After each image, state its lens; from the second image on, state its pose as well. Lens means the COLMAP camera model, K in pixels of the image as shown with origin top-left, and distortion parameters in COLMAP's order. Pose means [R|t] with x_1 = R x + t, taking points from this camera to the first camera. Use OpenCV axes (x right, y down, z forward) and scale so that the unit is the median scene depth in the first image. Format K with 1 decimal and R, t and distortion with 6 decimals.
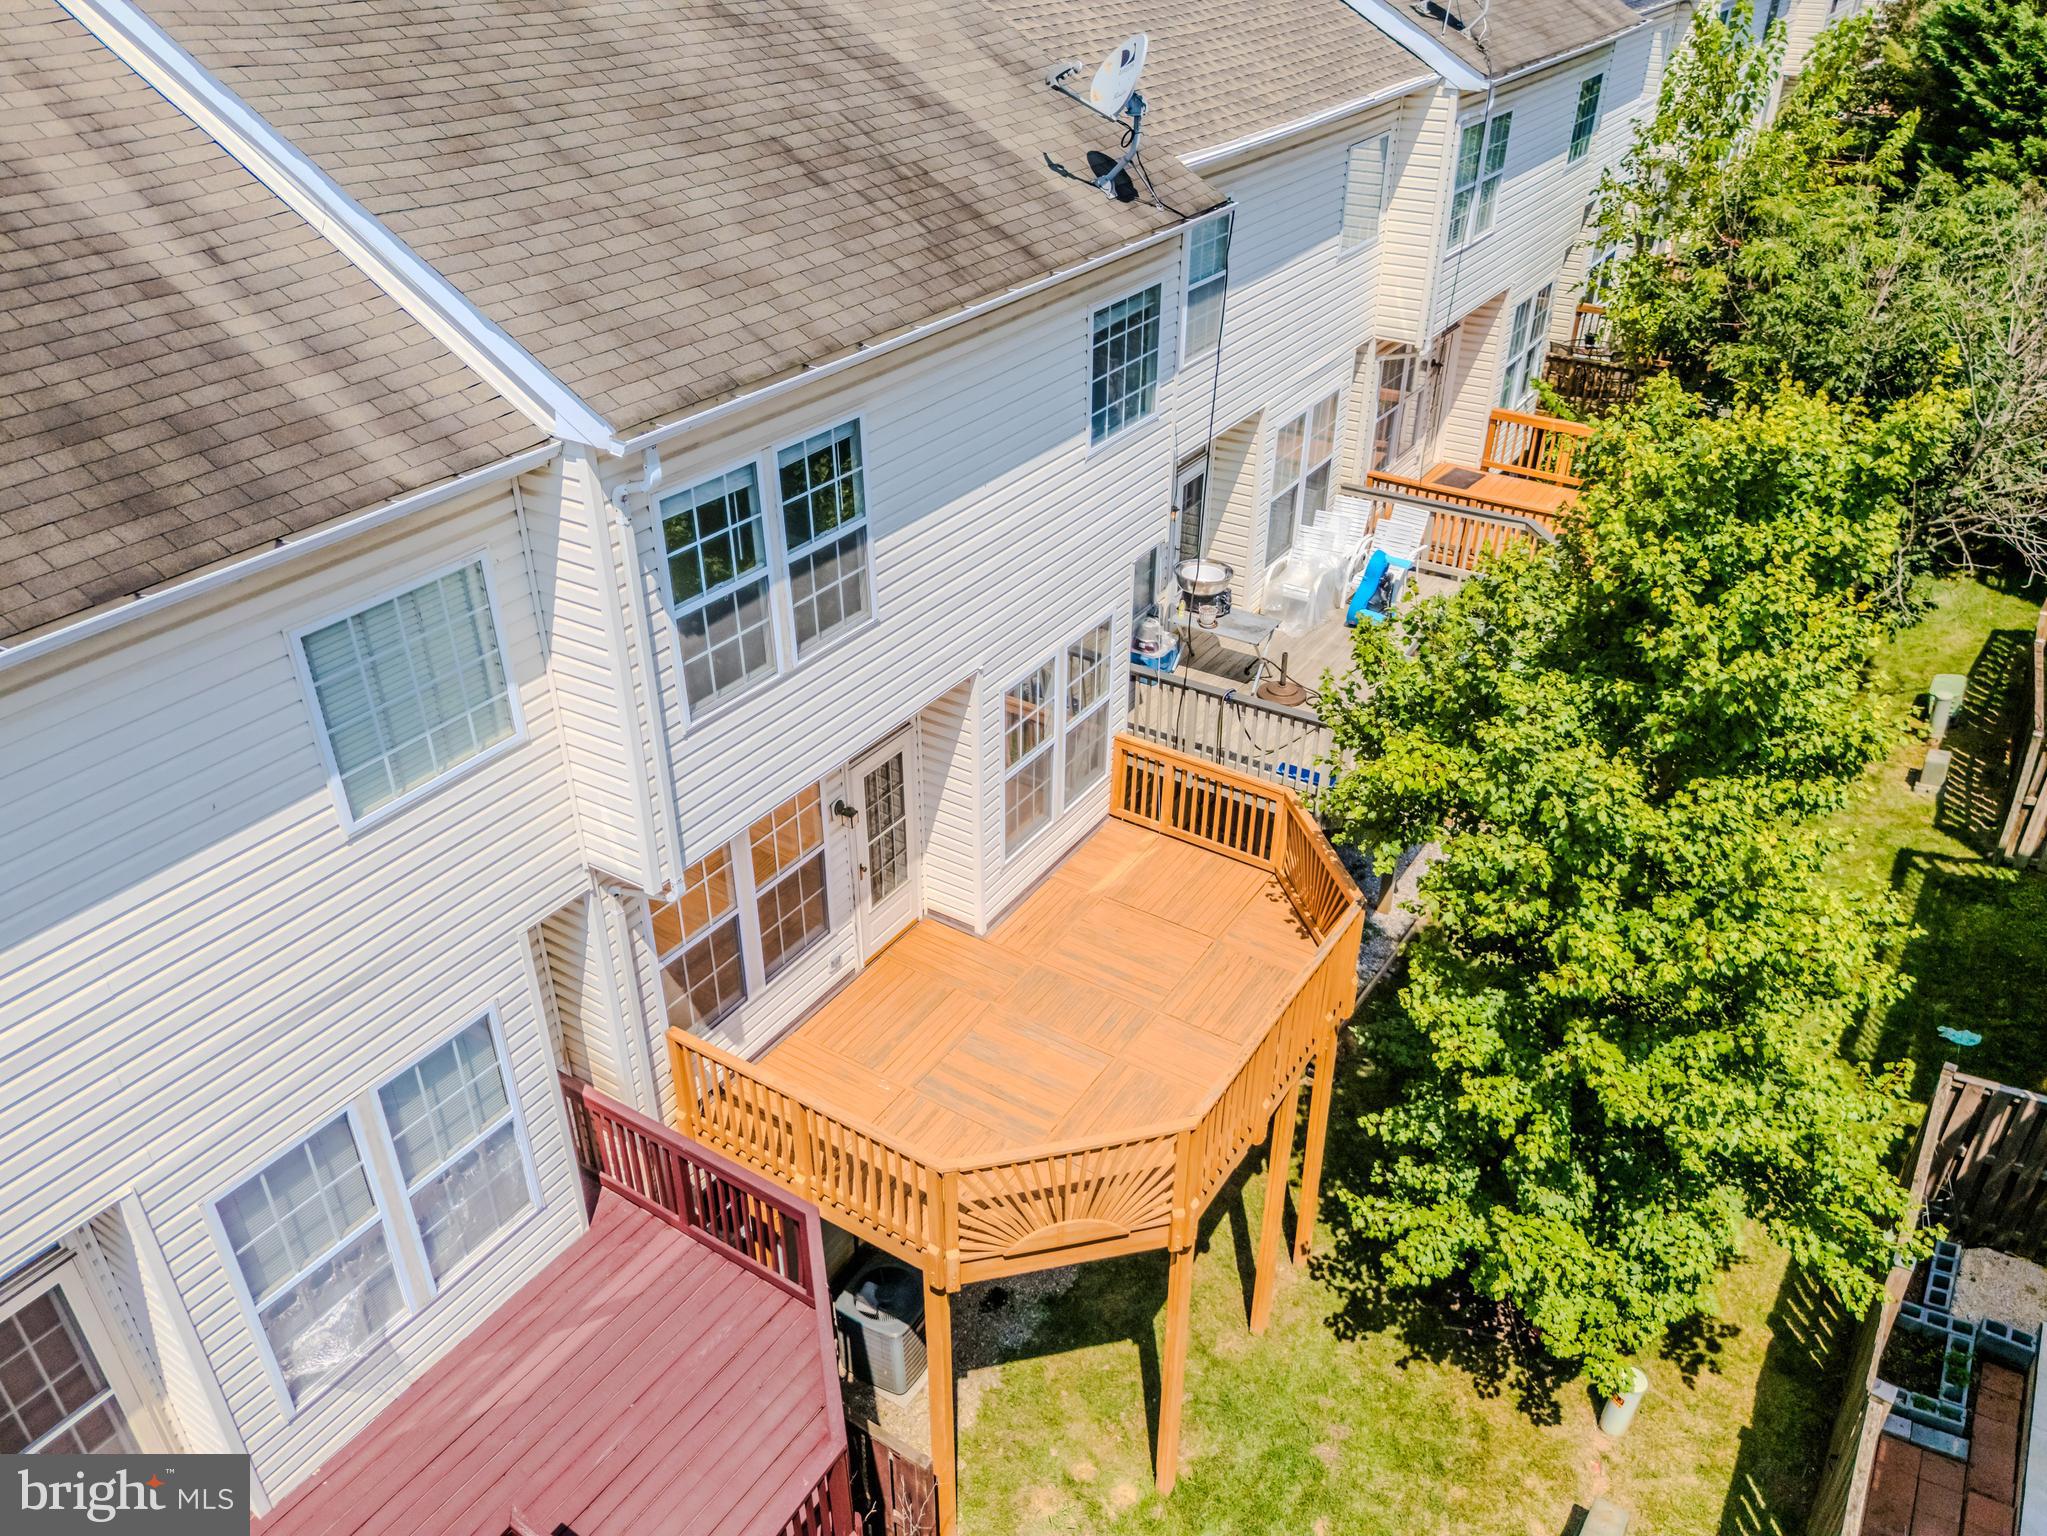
lens RADIAL K [[1554.9, 0, 1035.5], [0, 1554.9, 774.4], [0, 0, 1]] dist [-0.002173, 0.004488]
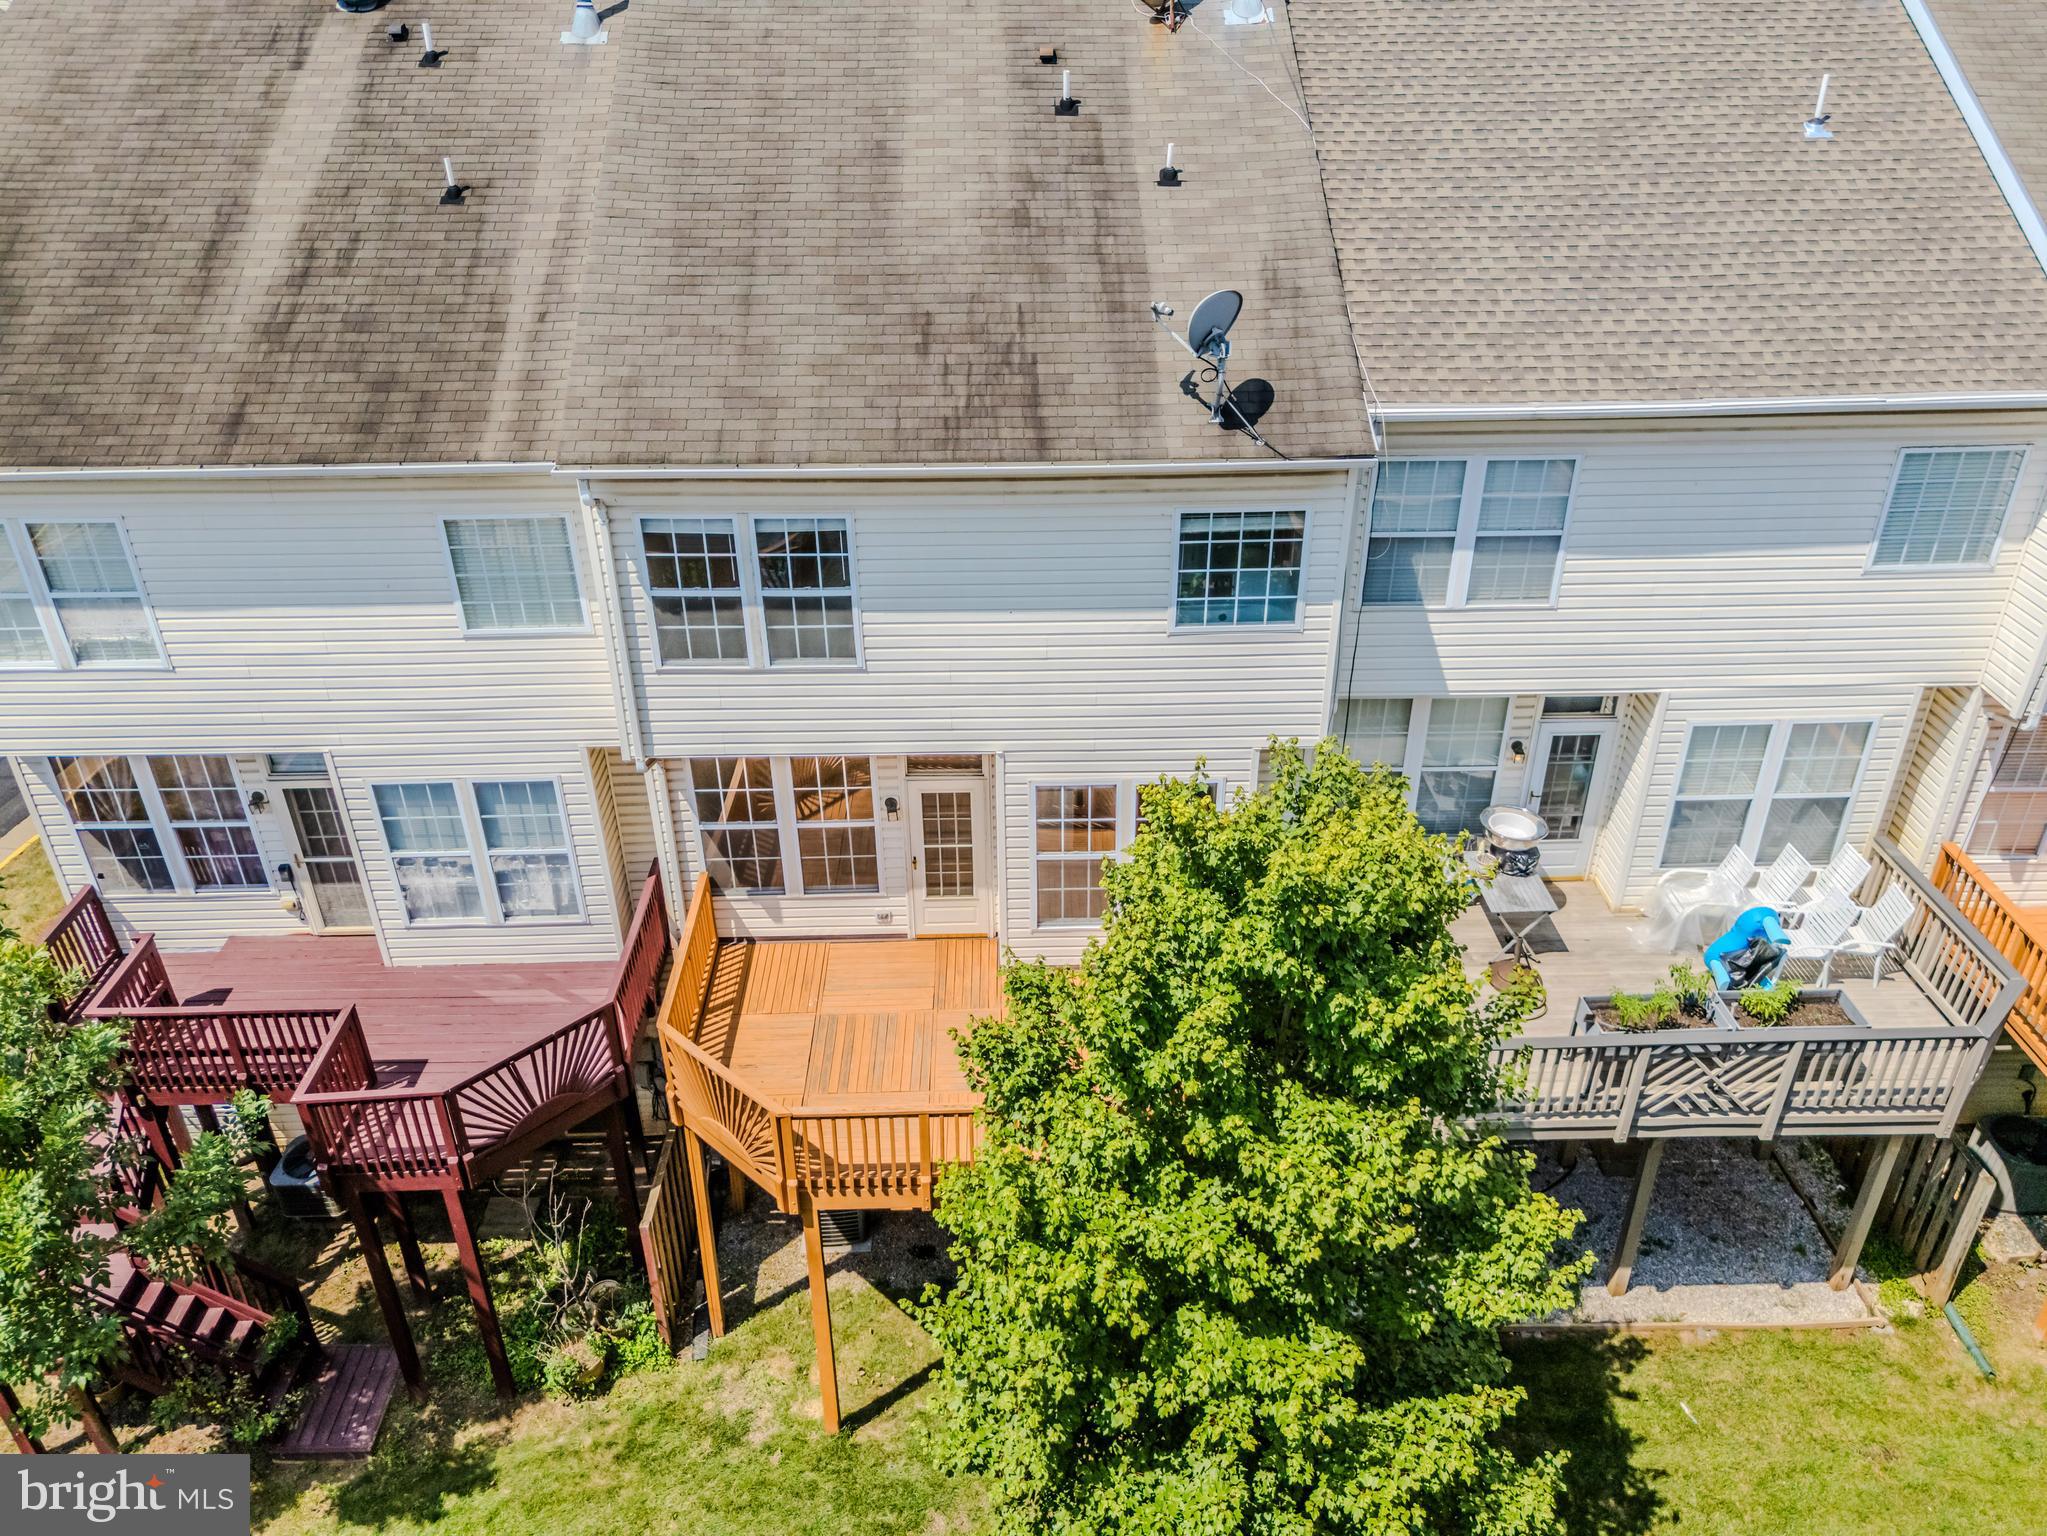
lens RADIAL K [[1484.9, 0, 1023.5], [0, 1484.9, 768.0], [0, 0, 1]] dist [-0.001286, -0.000167]
pose [[0.557485, 0.410579, -0.721551, 1.042855], [-0.428154, 0.886831, 0.173826, -0.341703], [0.711263, 0.212029, 0.670186, 0.293022]]
